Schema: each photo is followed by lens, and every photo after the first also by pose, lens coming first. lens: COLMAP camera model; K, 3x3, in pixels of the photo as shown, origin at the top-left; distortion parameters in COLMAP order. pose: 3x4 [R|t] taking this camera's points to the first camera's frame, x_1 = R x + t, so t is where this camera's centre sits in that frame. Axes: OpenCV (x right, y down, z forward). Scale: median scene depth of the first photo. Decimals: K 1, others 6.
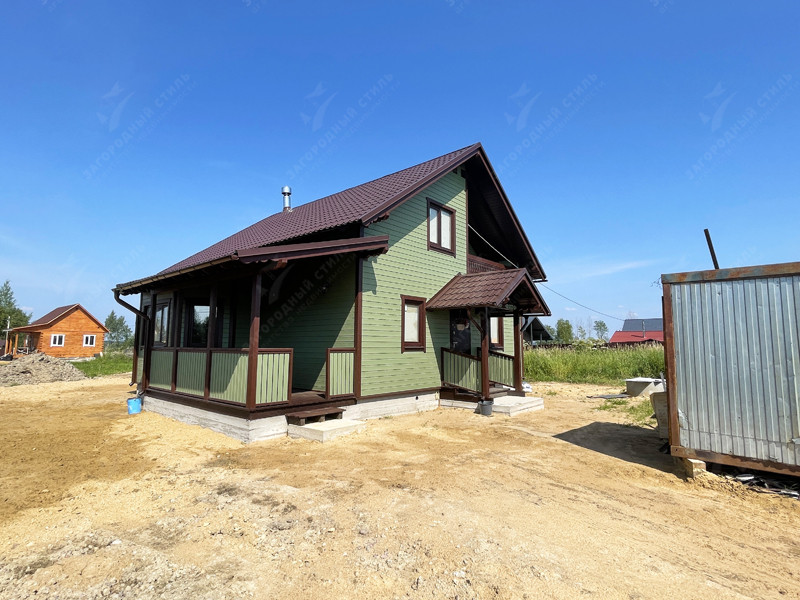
lens RADIAL K [[410.0, 0, 391.3], [0, 410.0, 297.3], [0, 0, 1]] dist [0.003570, 0.000358]
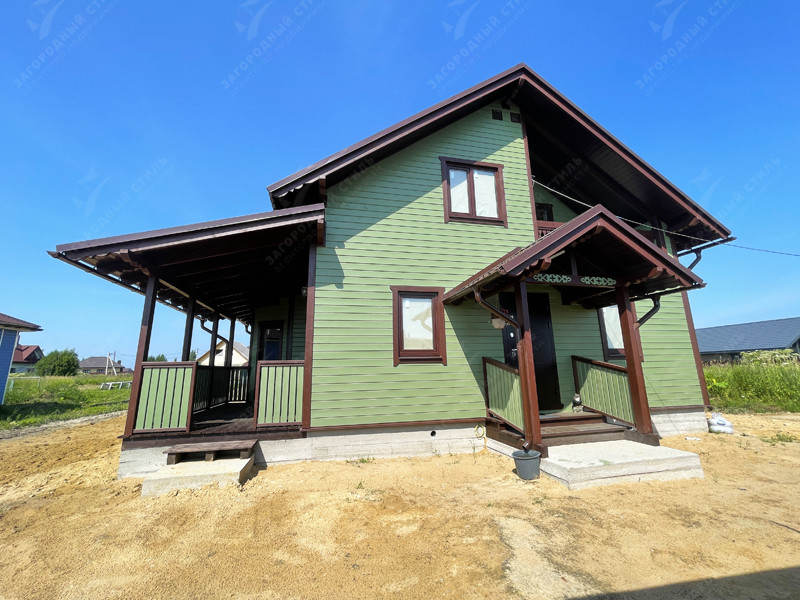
lens RADIAL K [[324.3, 0, 402.3], [0, 324.3, 298.3], [0, 0, 1]] dist [-0.002757, -0.000174]
pose [[0.815996, -0.144157, -0.559794, 0.354785], [0.090714, 0.988341, -0.122284, 0.087279], [0.570895, 0.049002, 0.819559, 0.526220]]
